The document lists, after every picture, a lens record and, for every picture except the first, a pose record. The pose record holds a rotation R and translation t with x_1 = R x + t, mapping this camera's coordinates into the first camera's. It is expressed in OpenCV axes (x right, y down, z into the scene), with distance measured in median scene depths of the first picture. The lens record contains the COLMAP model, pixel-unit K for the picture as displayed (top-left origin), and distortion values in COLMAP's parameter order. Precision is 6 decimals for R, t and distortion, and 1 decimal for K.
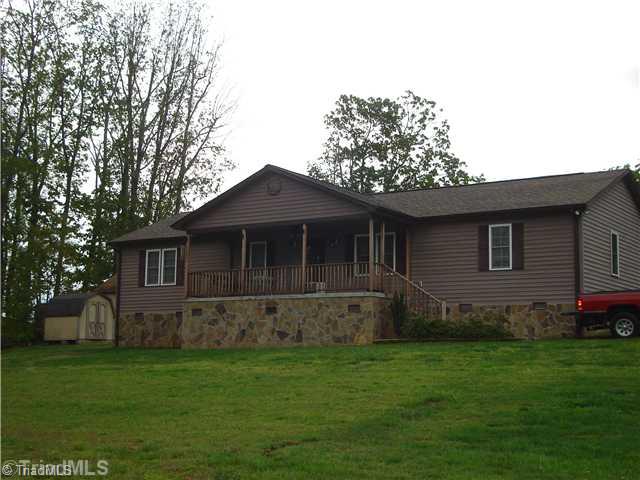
lens RADIAL K [[921.2, 0, 320.0], [0, 921.2, 240.0], [0, 0, 1]] dist [0.011207, -0.013092]
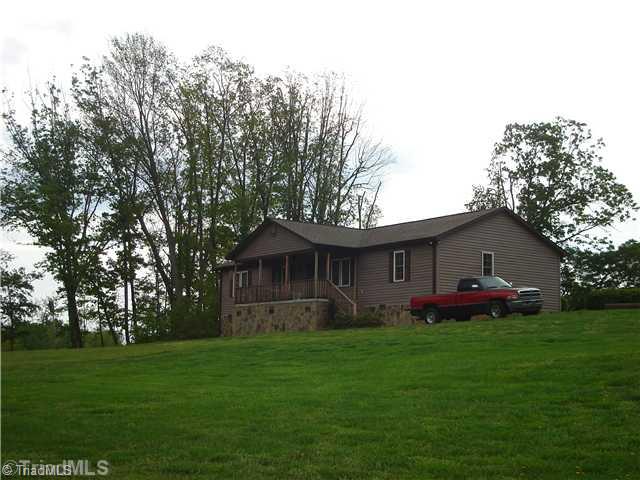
lens RADIAL K [[921.2, 0, 320.0], [0, 921.2, 240.0], [0, 0, 1]] dist [0.011207, -0.013092]
pose [[0.937540, -0.045013, -0.344953, 0.572579], [0.042041, 0.998986, -0.016096, -0.015924], [0.345328, 0.000589, 0.938482, -0.437322]]
